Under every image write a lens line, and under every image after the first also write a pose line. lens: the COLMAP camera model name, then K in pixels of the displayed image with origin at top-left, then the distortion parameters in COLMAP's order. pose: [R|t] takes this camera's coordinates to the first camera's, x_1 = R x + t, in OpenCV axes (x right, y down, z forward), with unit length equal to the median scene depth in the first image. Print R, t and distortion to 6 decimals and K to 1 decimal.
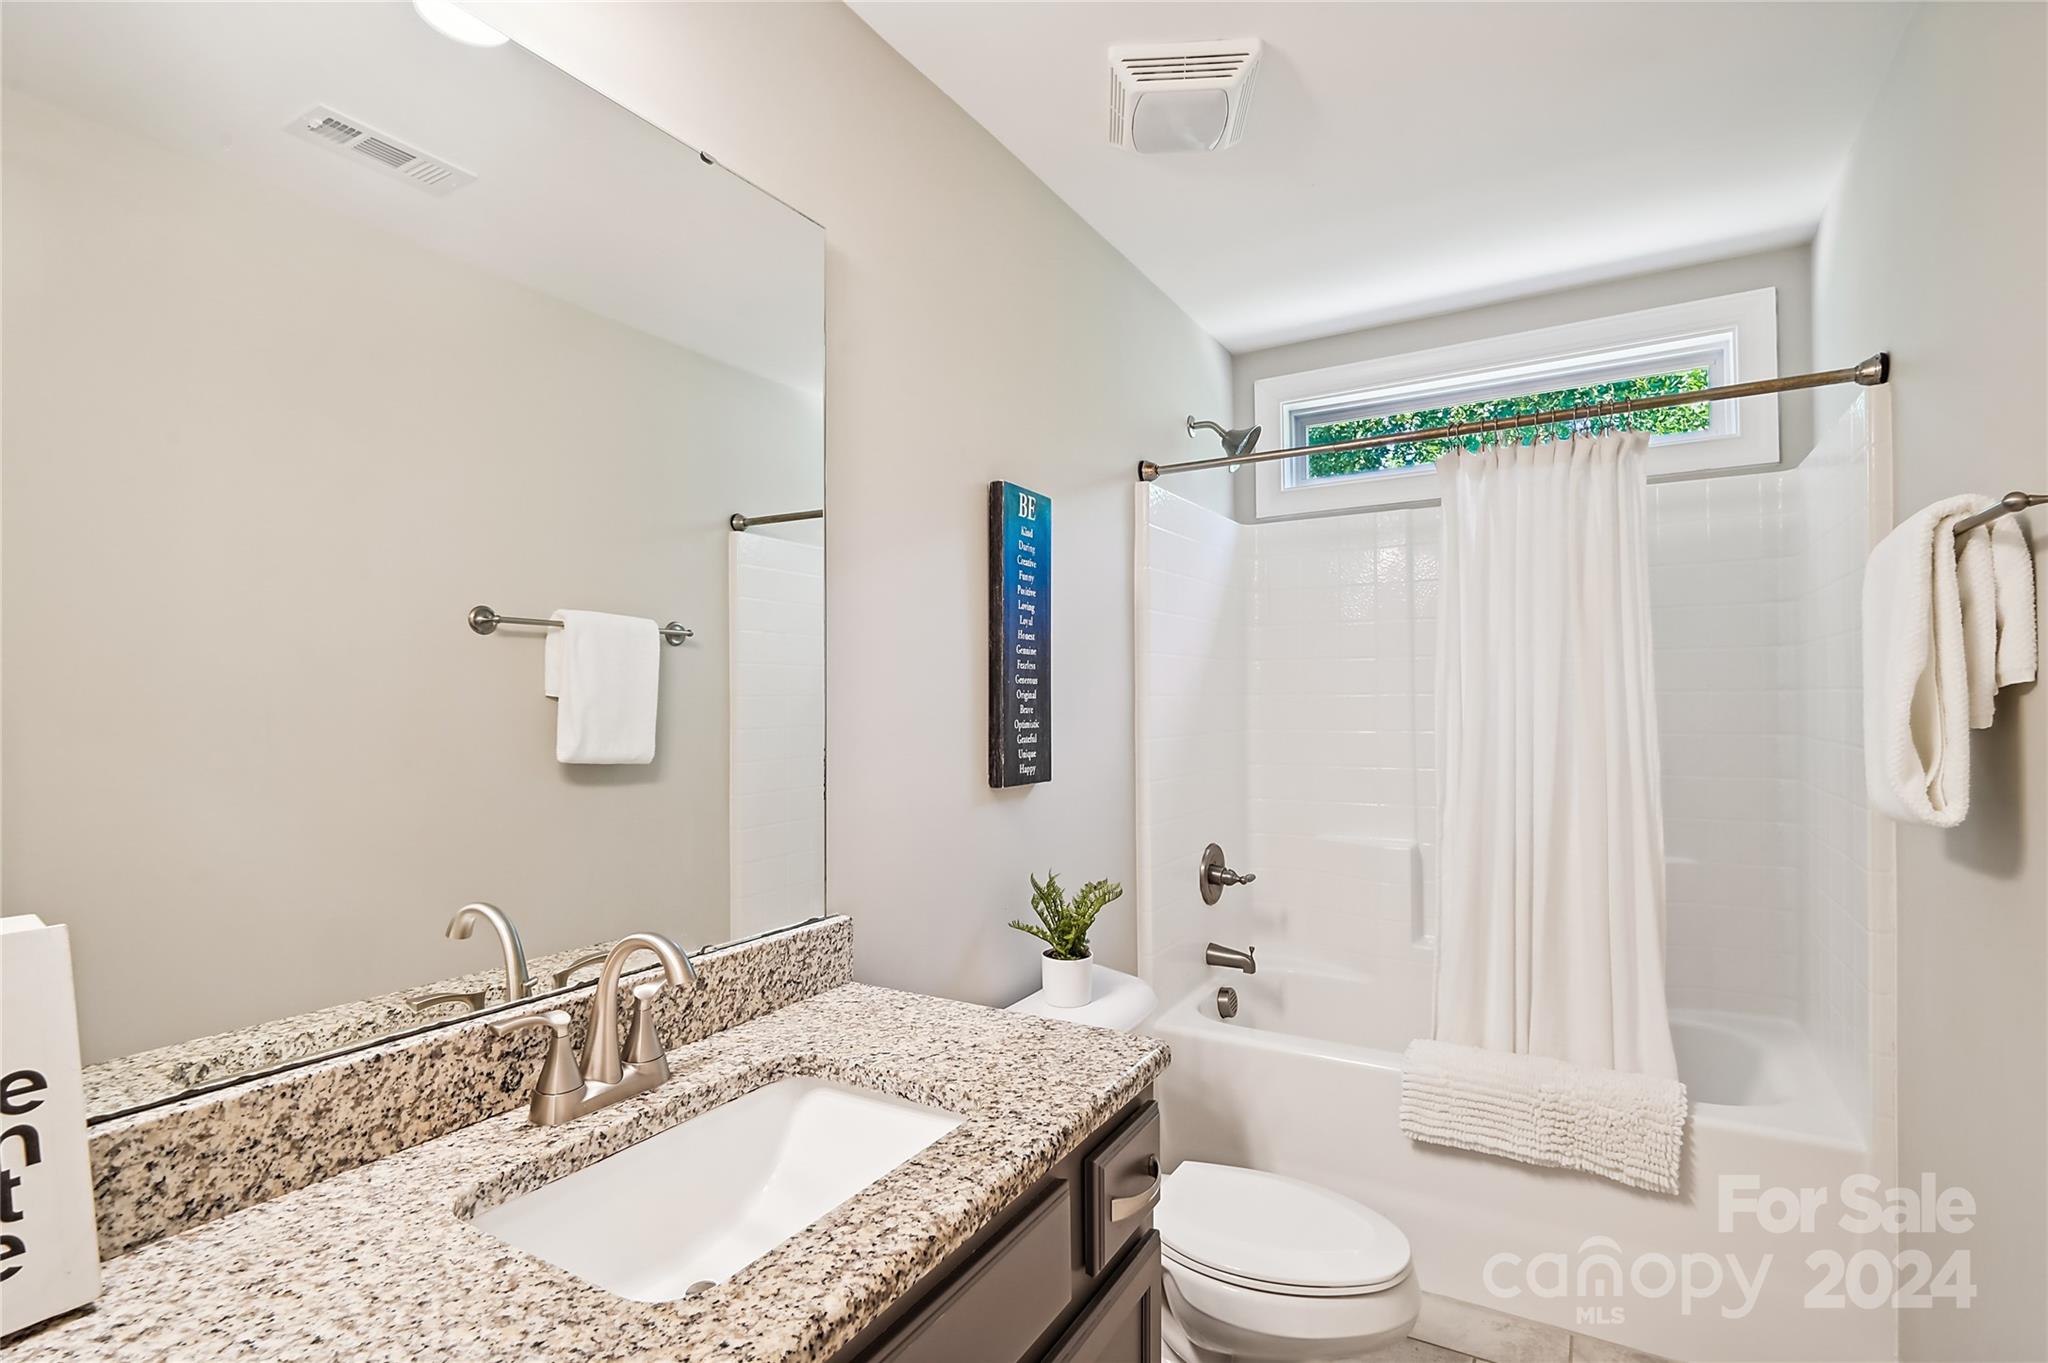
lens RADIAL K [[985.9, 0, 1033.9], [0, 985.9, 697.2], [0, 0, 1]] dist [-0.004275, -0.003265]
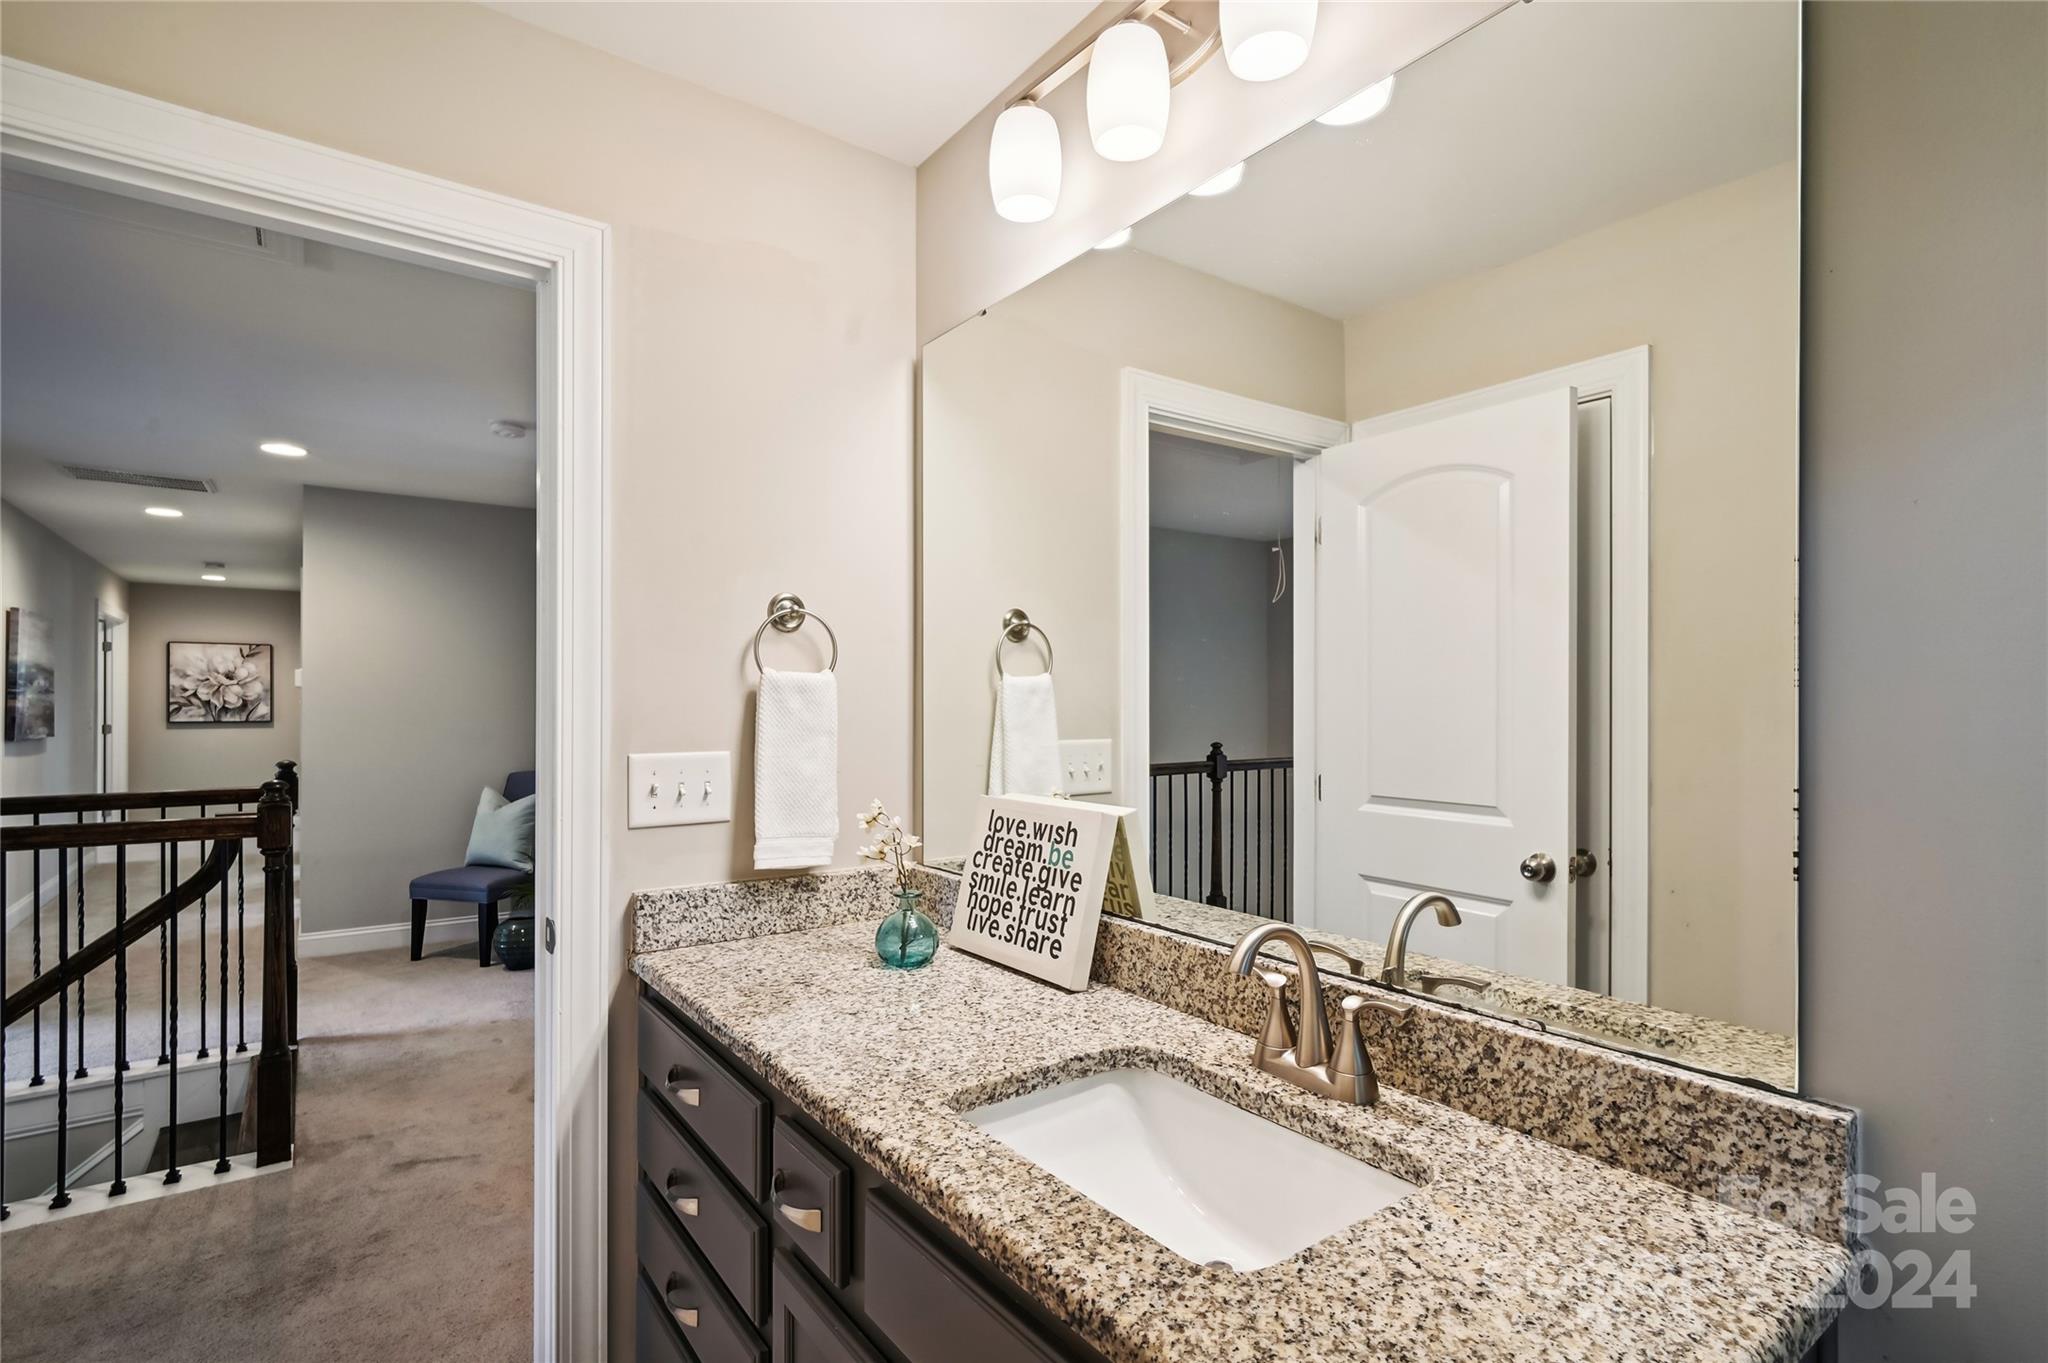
lens RADIAL K [[985.9, 0, 1026.8], [0, 985.9, 685.4], [0, 0, 1]] dist [-0.004275, -0.003265]
pose [[-0.405167, -0.009800, -0.914190, 0.630978], [0.004883, 0.999905, -0.012883, -0.002047], [0.914229, -0.009684, -0.405081, 1.117170]]
